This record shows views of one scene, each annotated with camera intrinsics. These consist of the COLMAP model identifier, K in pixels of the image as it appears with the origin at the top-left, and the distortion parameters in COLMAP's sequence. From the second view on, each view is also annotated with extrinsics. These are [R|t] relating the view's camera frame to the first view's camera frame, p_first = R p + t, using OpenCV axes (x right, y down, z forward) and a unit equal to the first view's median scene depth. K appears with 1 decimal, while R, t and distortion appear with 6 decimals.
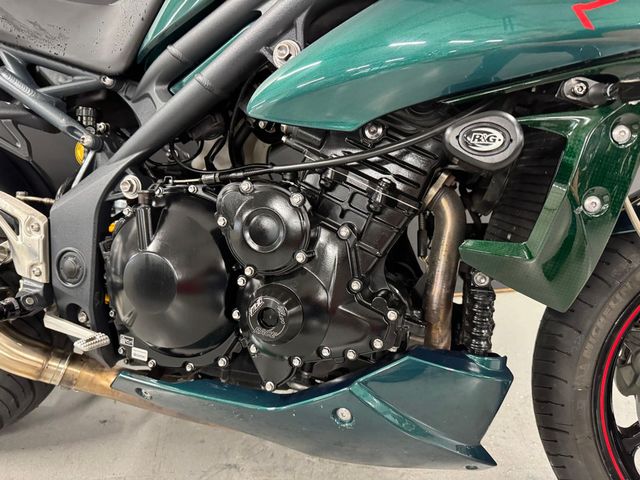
lens RADIAL K [[451.8, 0, 320.0], [0, 451.8, 240.0], [0, 0, 1]] dist [0.003898, -0.003688]
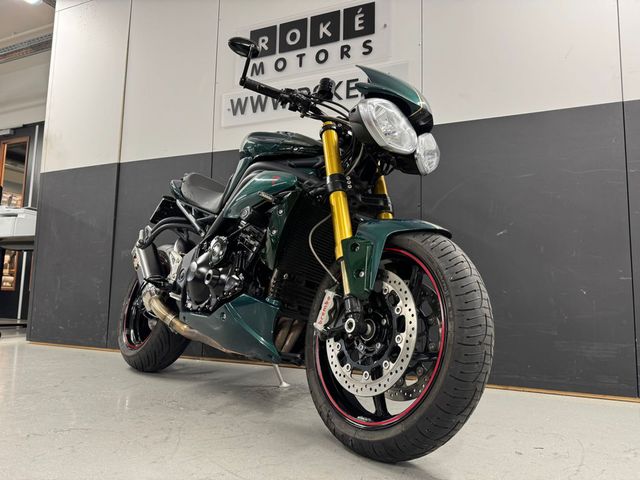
lens RADIAL K [[457.0, 0, 320.0], [0, 457.0, 240.0], [0, 0, 1]] dist [-0.004865, -0.003483]
pose [[0.846099, -0.002134, -0.533021, 1.662560], [-0.212678, 0.915591, -0.341263, 0.646388], [0.488758, 0.402104, 0.774227, -0.849519]]
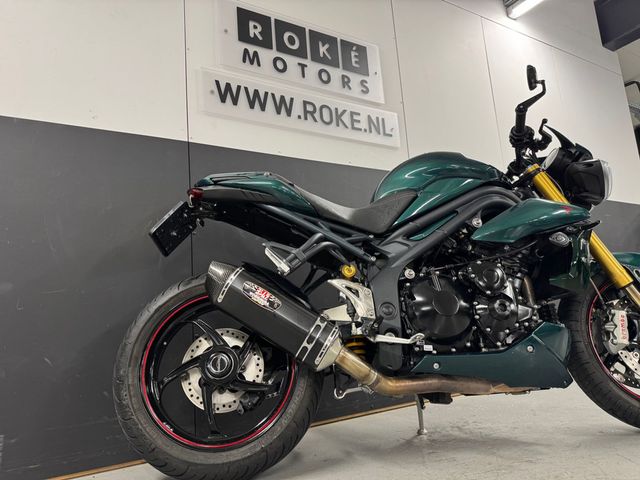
lens RADIAL K [[451.8, 0, 320.0], [0, 451.8, 240.0], [0, 0, 1]] dist [0.003898, -0.003688]
pose [[0.923187, 0.040901, 0.382168, -1.659621], [0.148412, 0.879269, -0.452615, 0.678597], [-0.354541, 0.474567, 0.805659, -0.752159]]
